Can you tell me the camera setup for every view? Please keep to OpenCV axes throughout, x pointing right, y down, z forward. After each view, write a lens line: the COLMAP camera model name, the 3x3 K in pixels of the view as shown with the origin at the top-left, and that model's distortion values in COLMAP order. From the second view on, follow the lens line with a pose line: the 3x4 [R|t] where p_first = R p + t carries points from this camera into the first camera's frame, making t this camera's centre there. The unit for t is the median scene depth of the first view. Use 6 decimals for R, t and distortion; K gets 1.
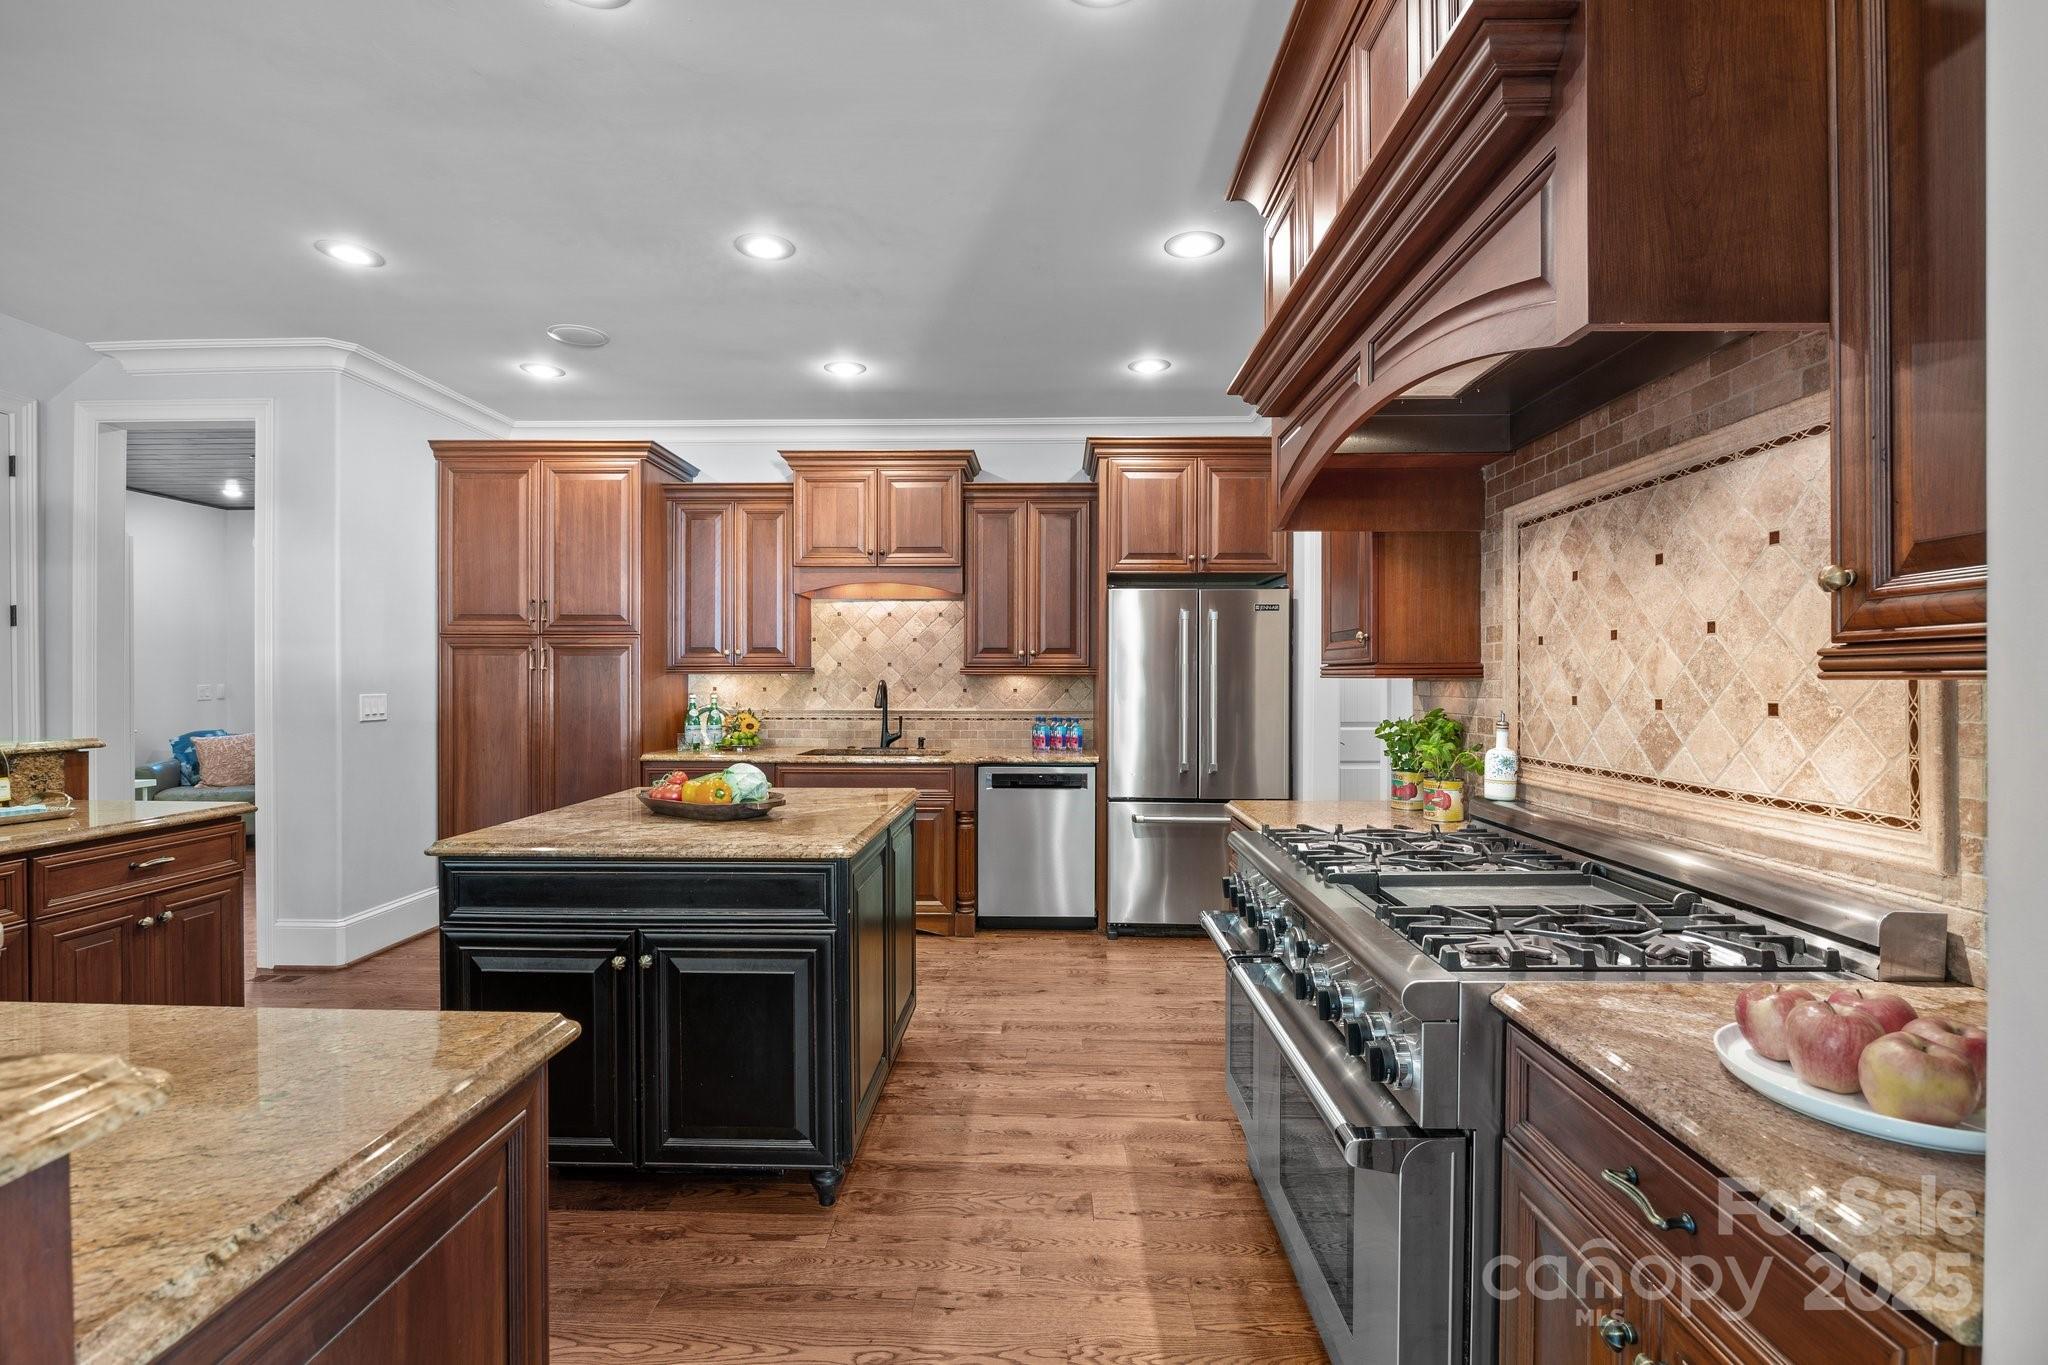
lens RADIAL K [[911.4, 0, 1019.3], [0, 911.4, 688.7], [0, 0, 1]] dist [-0.007299, 0.000644]
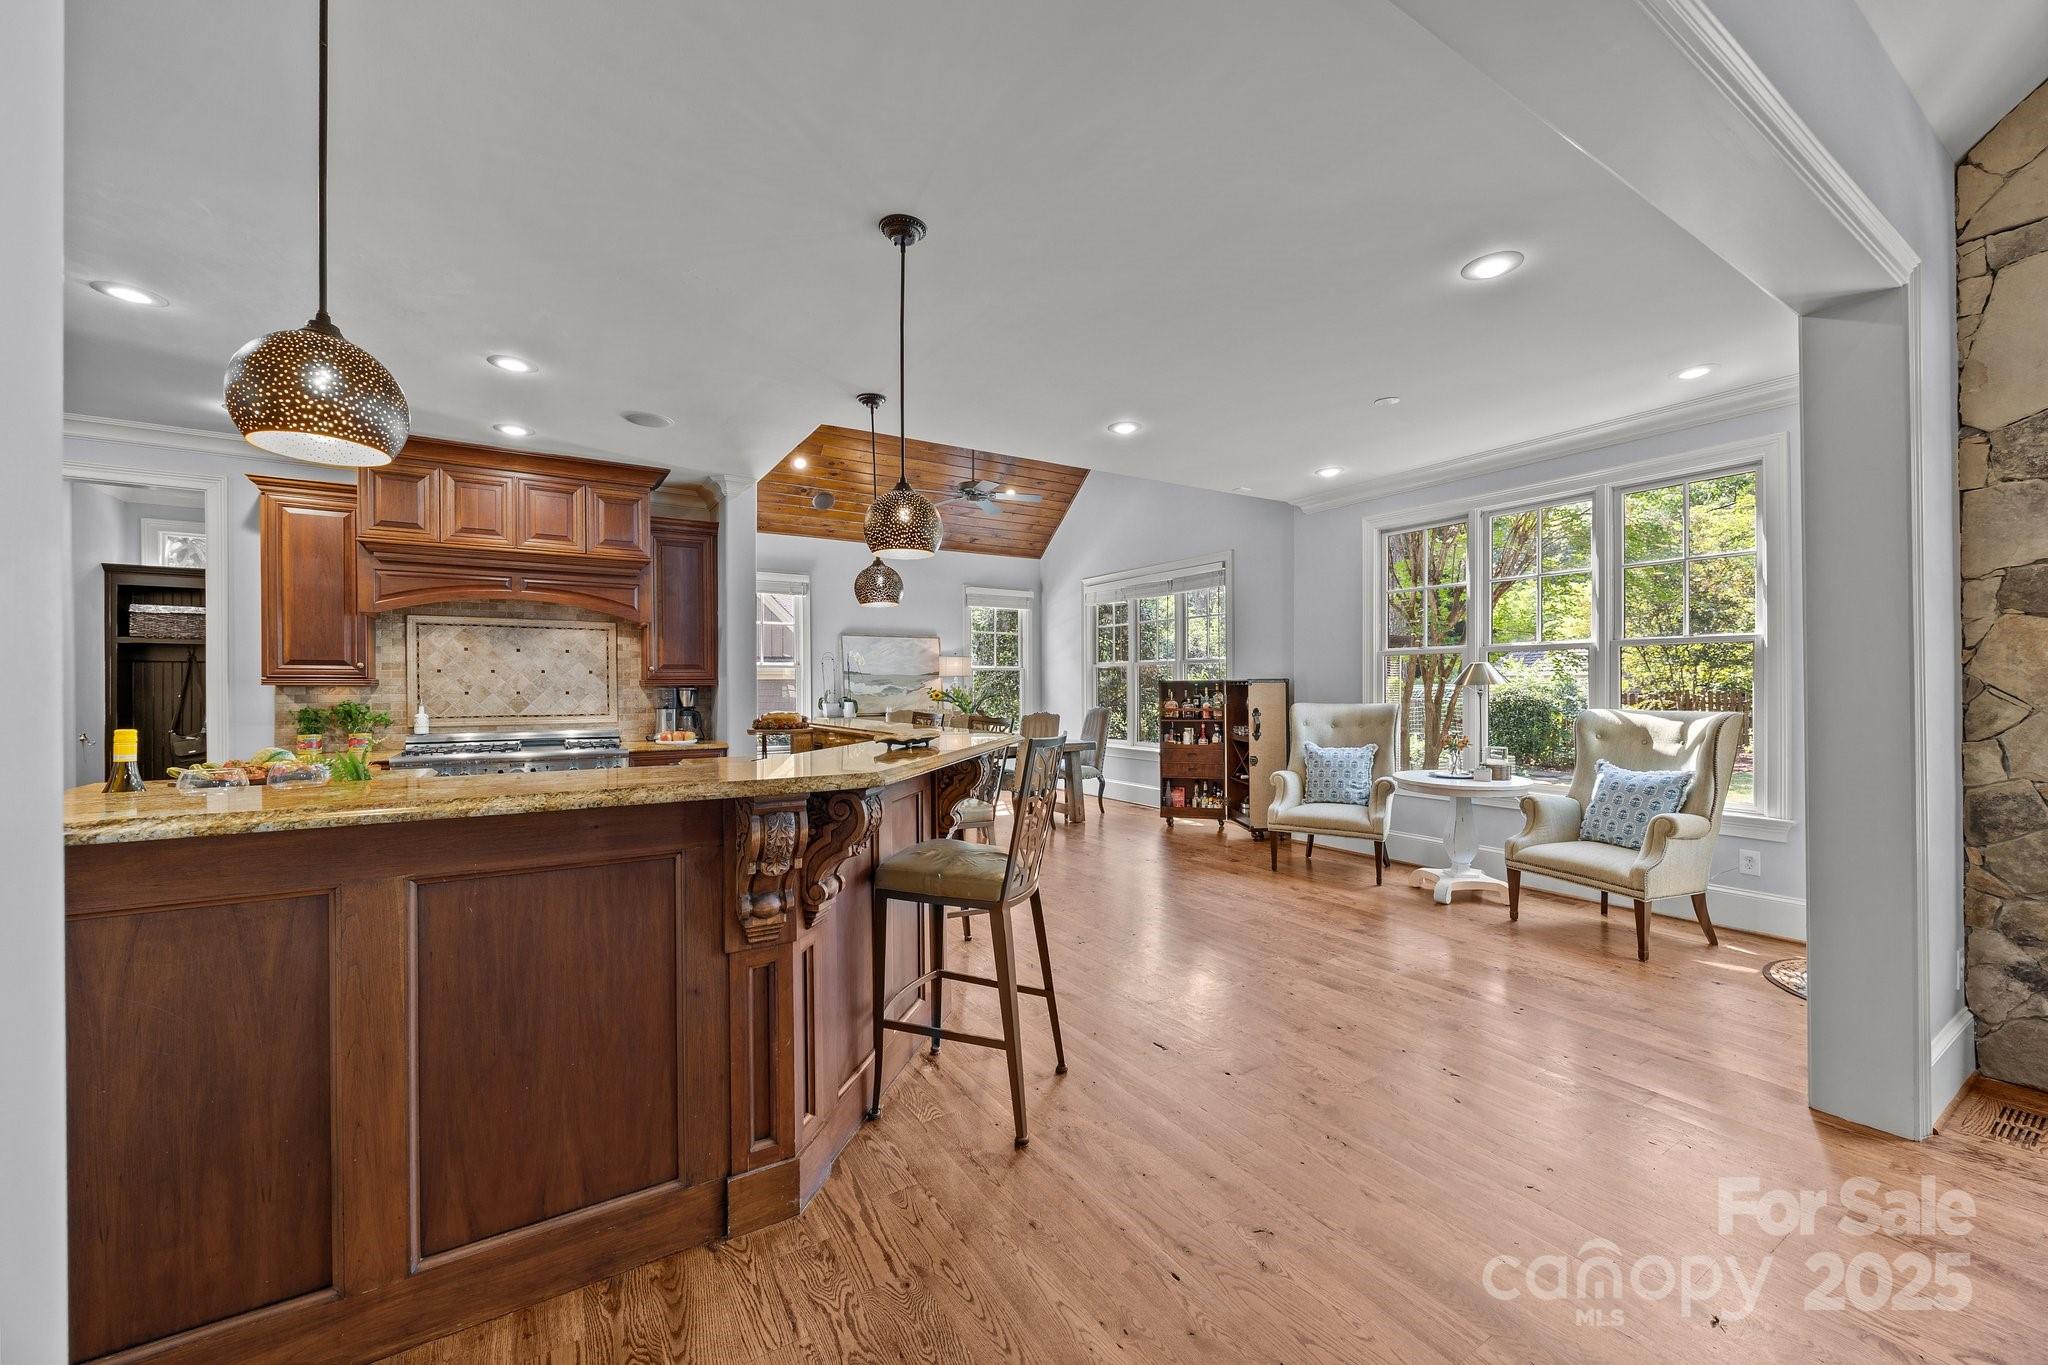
lens RADIAL K [[785.6, 0, 1022.5], [0, 785.6, 693.5], [0, 0, 1]] dist [-0.000101, -0.000756]
pose [[-0.552639, -0.005202, 0.833405, -2.164818], [0.012341, 0.999820, 0.014424, 0.000681], [-0.833330, 0.018256, -0.552475, 0.819585]]
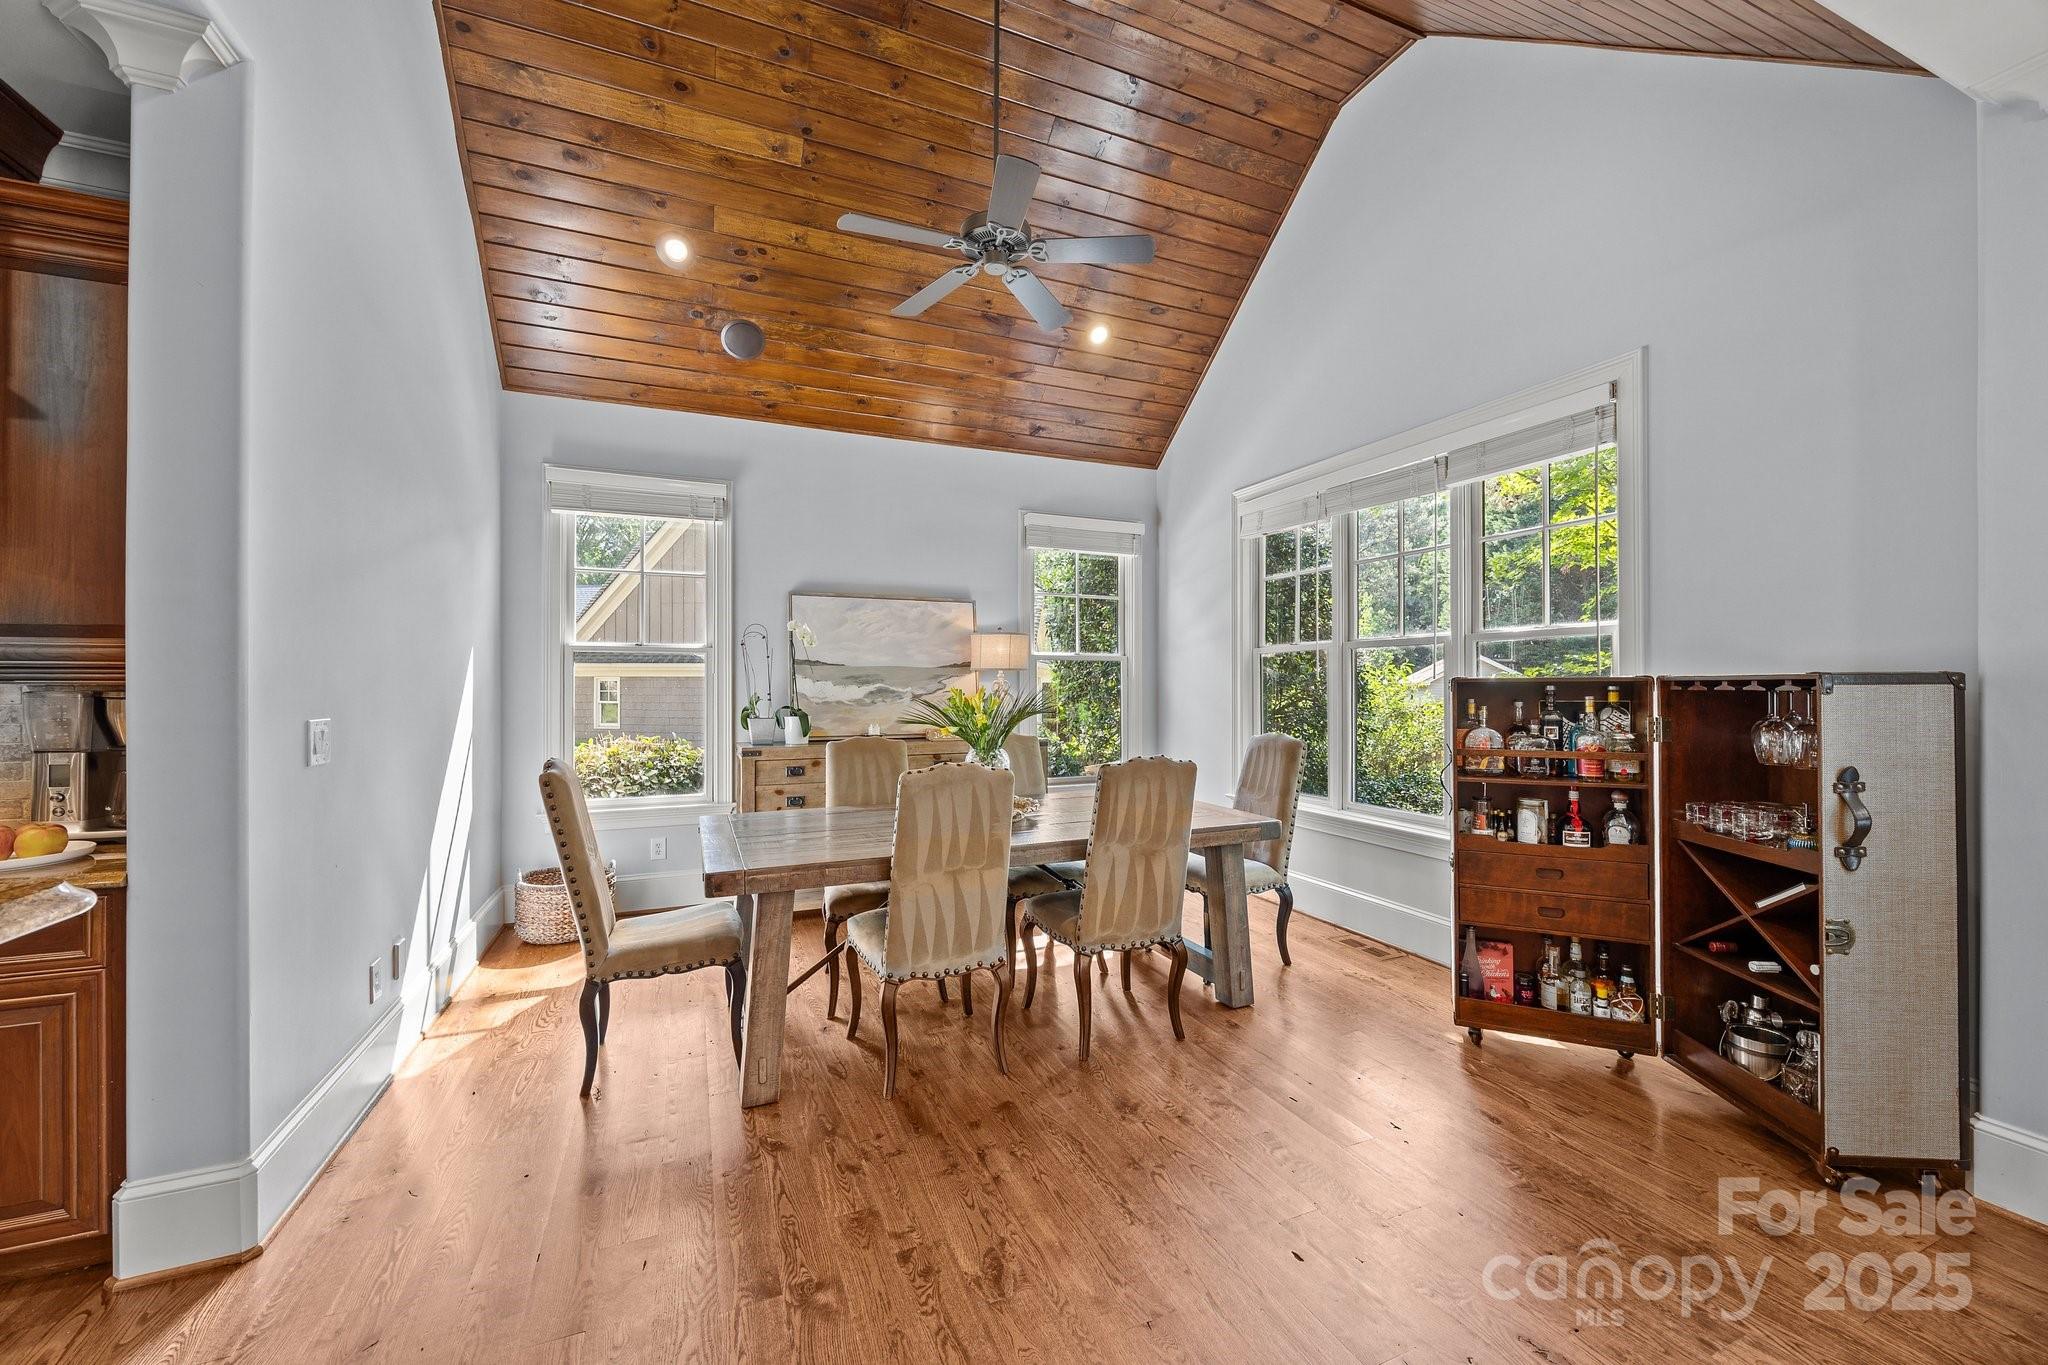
lens RADIAL K [[785.6, 0, 1021.0], [0, 785.6, 686.0], [0, 0, 1]] dist [-0.000101, -0.000756]
pose [[-0.416890, -0.003146, 0.908952, -0.744866], [0.008165, 0.999941, 0.007206, -0.001654], [-0.908920, 0.010426, -0.416840, -0.196230]]
